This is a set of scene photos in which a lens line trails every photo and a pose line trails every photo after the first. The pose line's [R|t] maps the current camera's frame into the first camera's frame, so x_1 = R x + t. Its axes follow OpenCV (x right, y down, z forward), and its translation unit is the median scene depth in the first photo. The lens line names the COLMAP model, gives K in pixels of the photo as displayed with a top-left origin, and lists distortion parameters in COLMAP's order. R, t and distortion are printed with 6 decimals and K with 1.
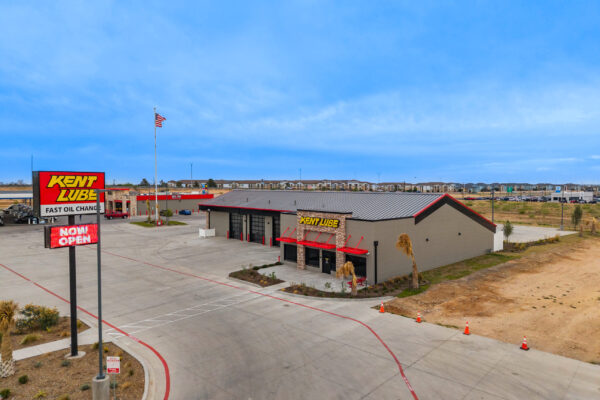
lens RADIAL K [[390.8, 0, 307.4], [0, 390.8, 191.1], [0, 0, 1]] dist [-0.003848, -0.002027]
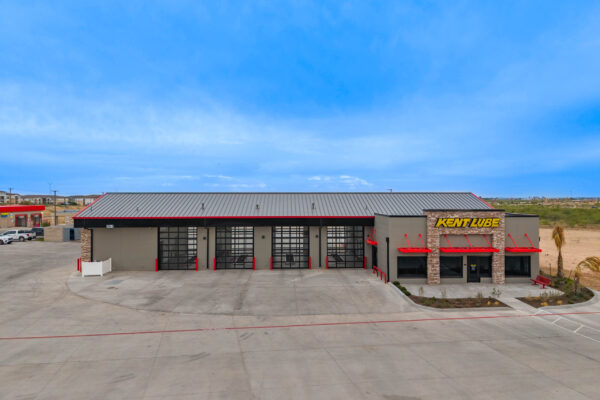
lens RADIAL K [[399.7, 0, 298.1], [0, 399.7, 201.0], [0, 0, 1]] dist [0.004818, 0.000687]
pose [[0.652438, -0.003834, 0.757833, -0.857119], [0.012498, 0.999906, -0.005701, 0.032259], [-0.757739, 0.013191, 0.652424, 0.709652]]
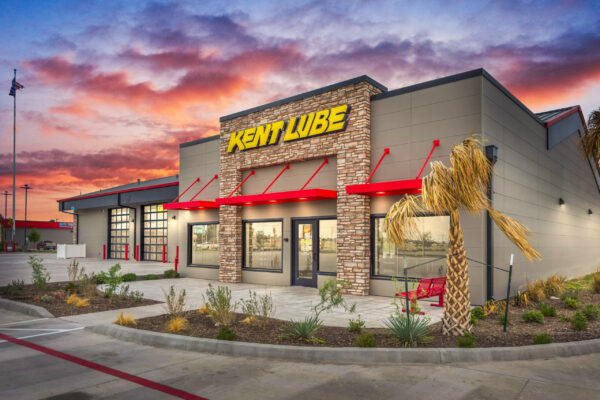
lens RADIAL K [[431.3, 0, 300.8], [0, 431.3, 240.5], [0, 0, 1]] dist [-0.034441, -0.001552]
pose [[0.994808, 0.006139, 0.101586, 0.008649], [-0.003517, 0.999657, -0.025969, 0.179933], [-0.101711, 0.025477, 0.994488, 0.629899]]
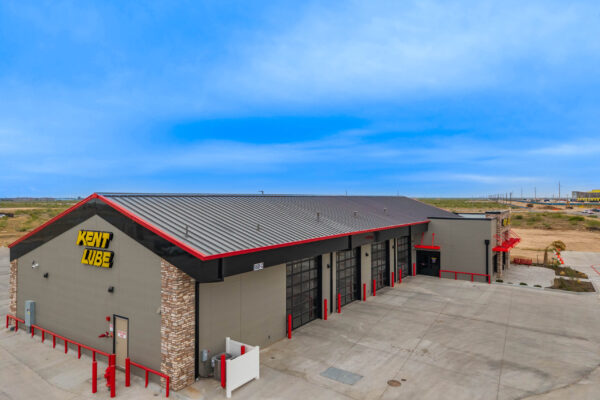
lens RADIAL K [[399.7, 0, 298.1], [0, 399.7, 201.0], [0, 0, 1]] dist [0.004818, 0.000687]
pose [[-0.219360, -0.004003, 0.975636, -0.866117], [0.018421, 0.999796, 0.008244, 0.005536], [-0.975470, 0.019780, -0.219241, 1.760507]]
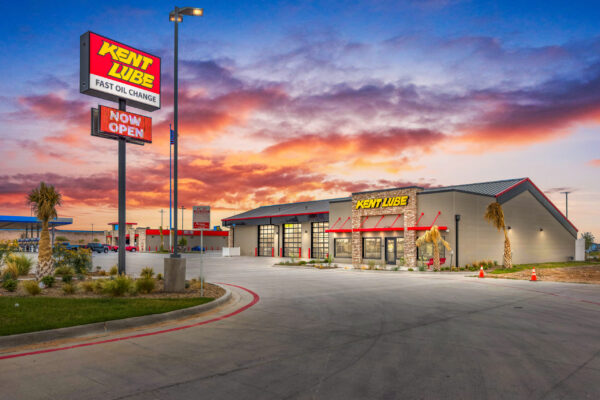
lens RADIAL K [[431.3, 0, 300.8], [0, 431.3, 240.5], [0, 0, 1]] dist [-0.034441, -0.001552]
pose [[0.999024, 0.004419, -0.043960, -0.100589], [-0.005751, 0.999527, -0.030203, 0.186637], [0.043806, 0.030427, 0.998577, 0.075812]]
